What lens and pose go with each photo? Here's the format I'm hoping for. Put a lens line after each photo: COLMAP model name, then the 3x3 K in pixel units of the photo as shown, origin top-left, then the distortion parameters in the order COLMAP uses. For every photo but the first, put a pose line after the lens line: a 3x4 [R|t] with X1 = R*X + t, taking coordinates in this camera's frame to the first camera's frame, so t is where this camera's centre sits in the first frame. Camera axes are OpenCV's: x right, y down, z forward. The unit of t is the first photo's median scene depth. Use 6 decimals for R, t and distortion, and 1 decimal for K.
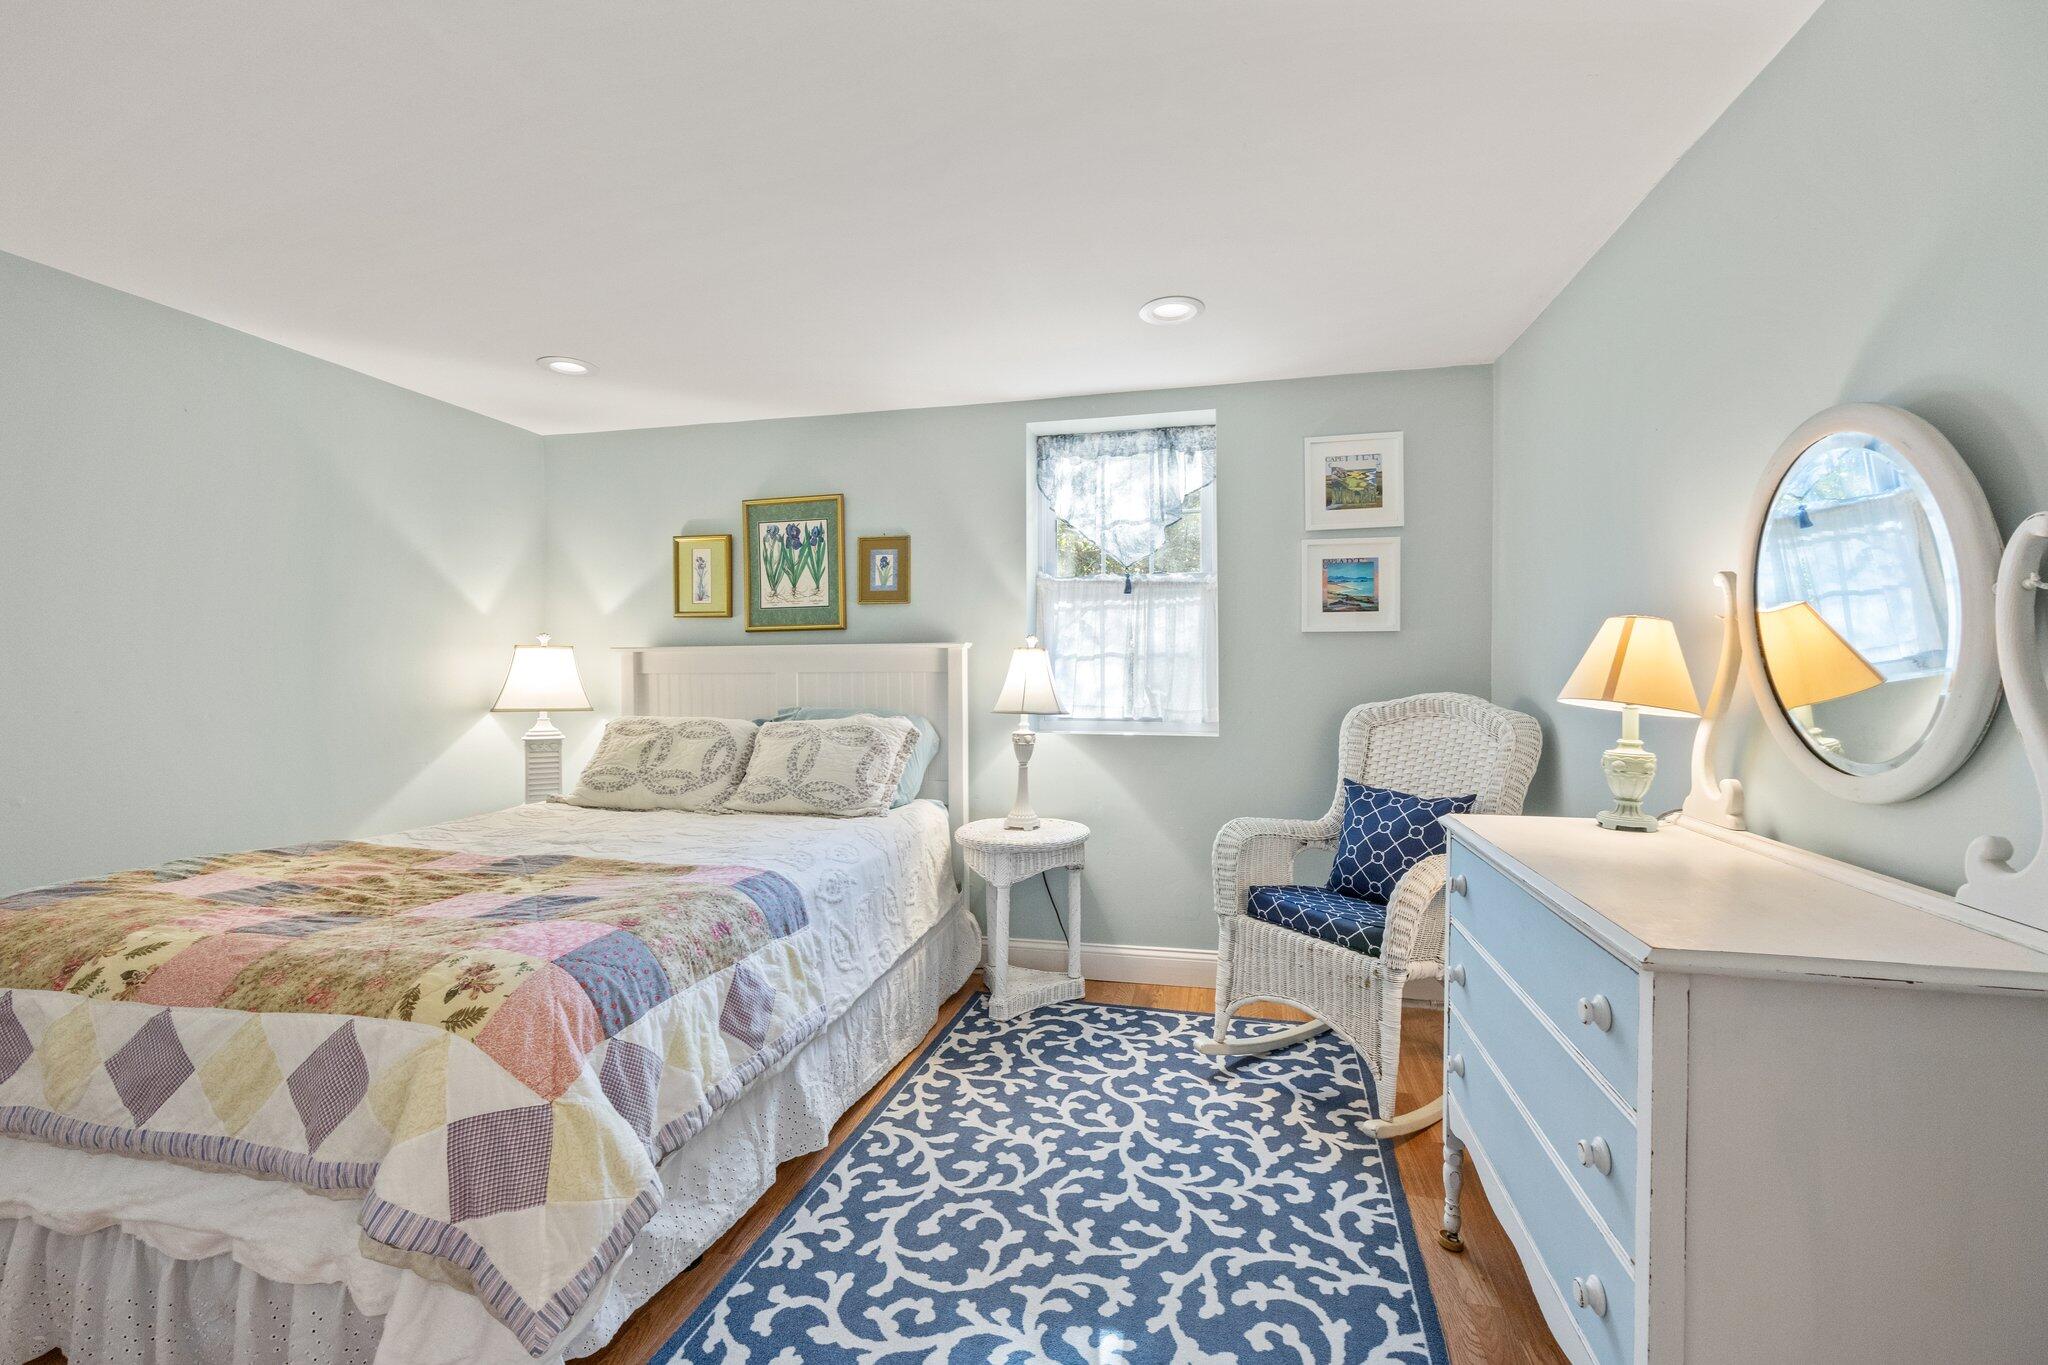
lens RADIAL K [[837.9, 0, 1027.2], [0, 837.9, 677.3], [0, 0, 1]] dist [-0.003615, -0.000479]
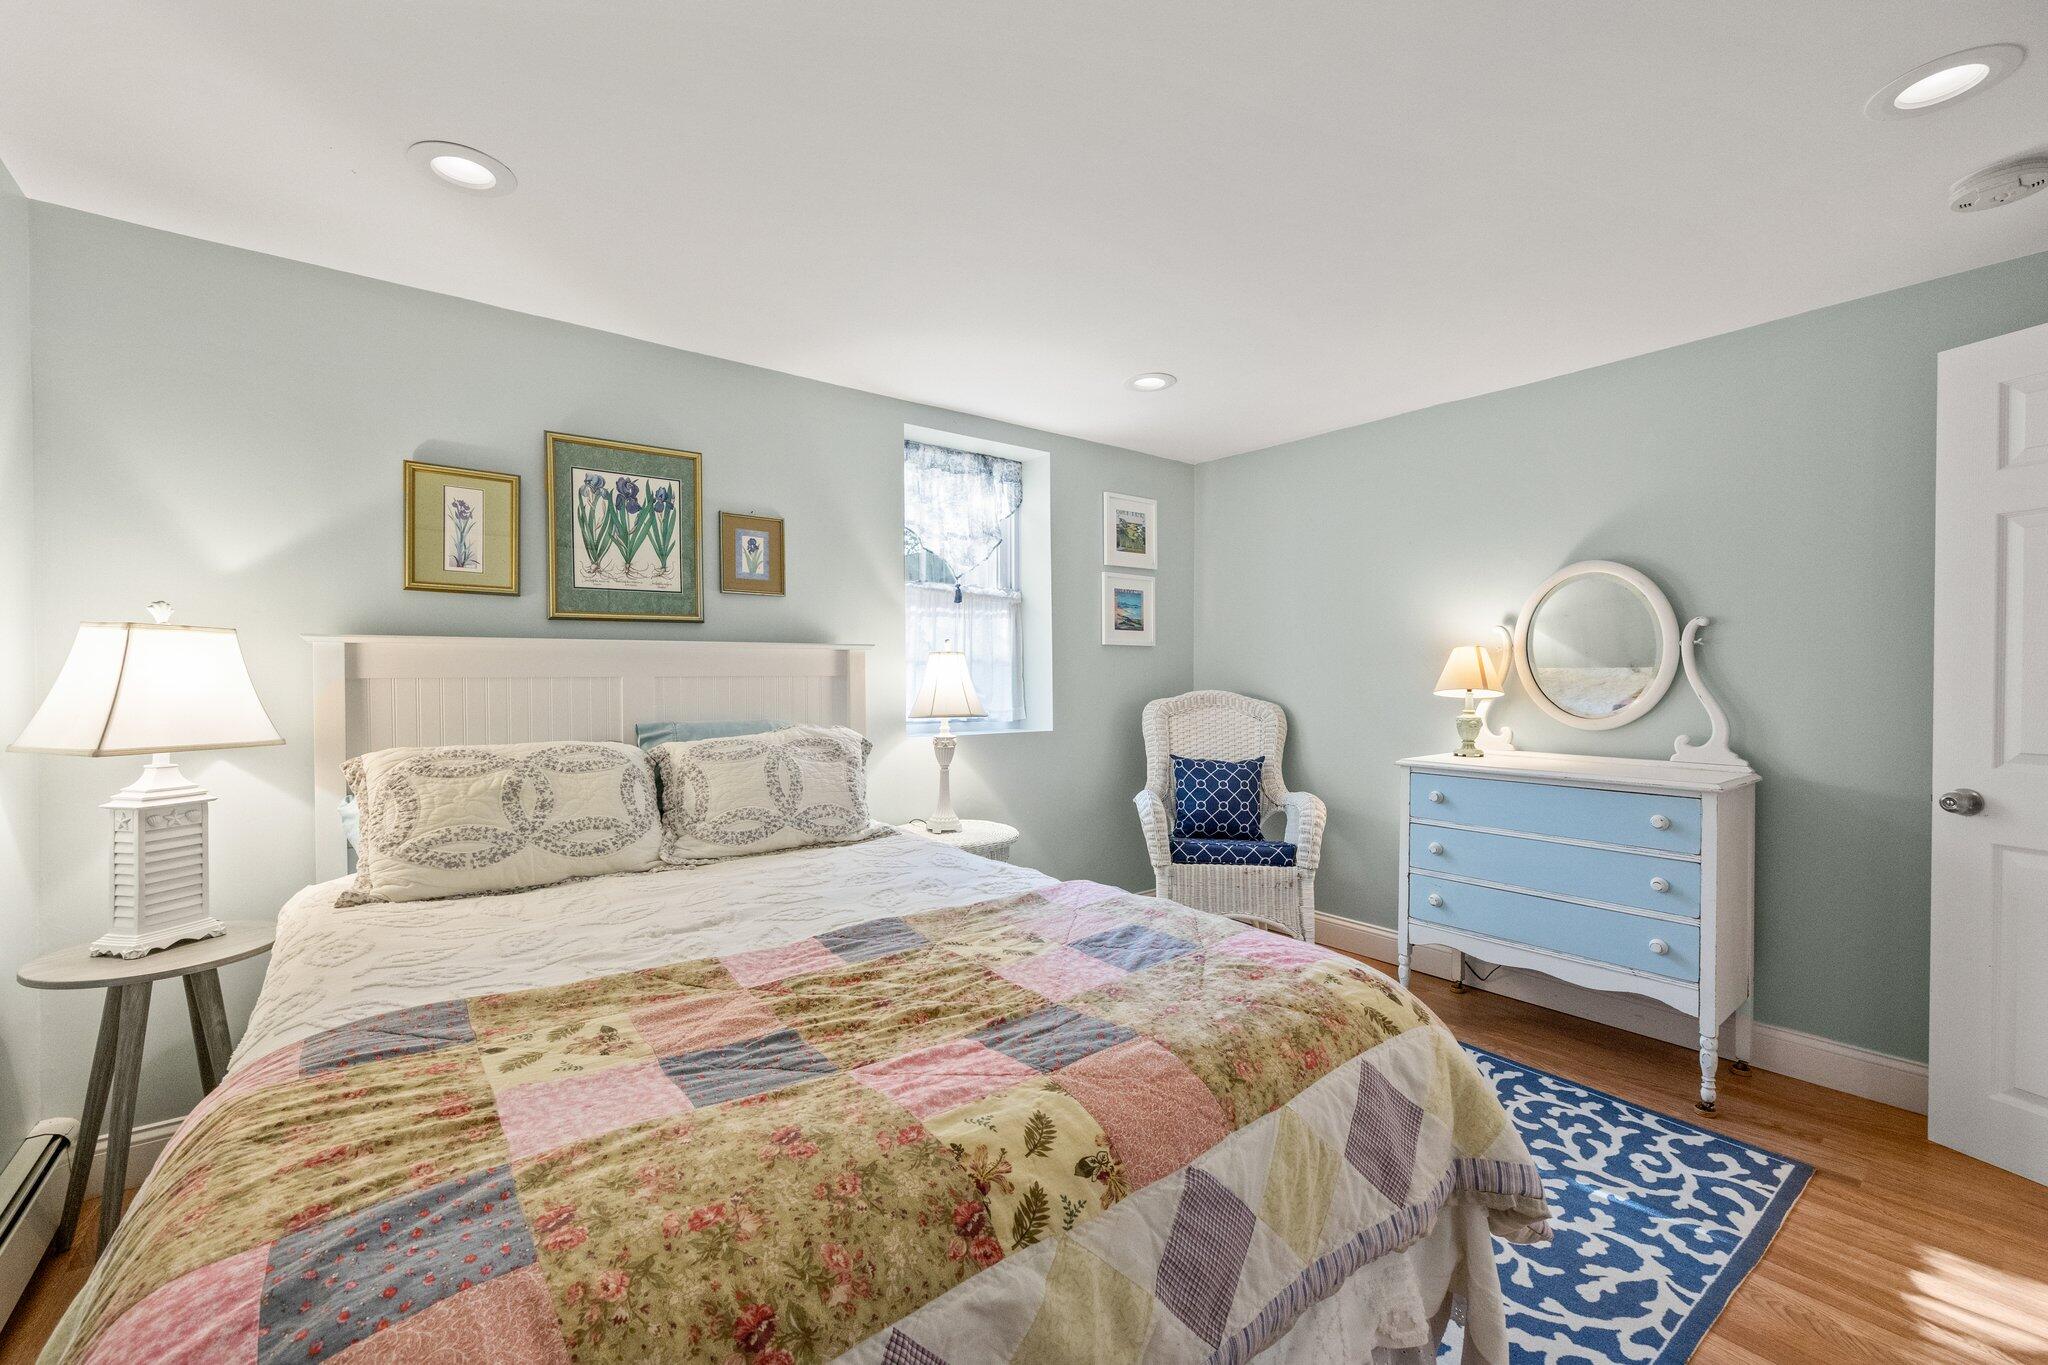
lens RADIAL K [[826.8, 0, 1024.0], [0, 826.8, 682.5], [0, 0, 1]] dist [0.000594, 0.000039]
pose [[0.640573, -0.006097, 0.767873, -0.638216], [0.005753, 0.999979, 0.003141, -0.000974], [-0.767876, 0.002405, 0.640595, 0.261263]]
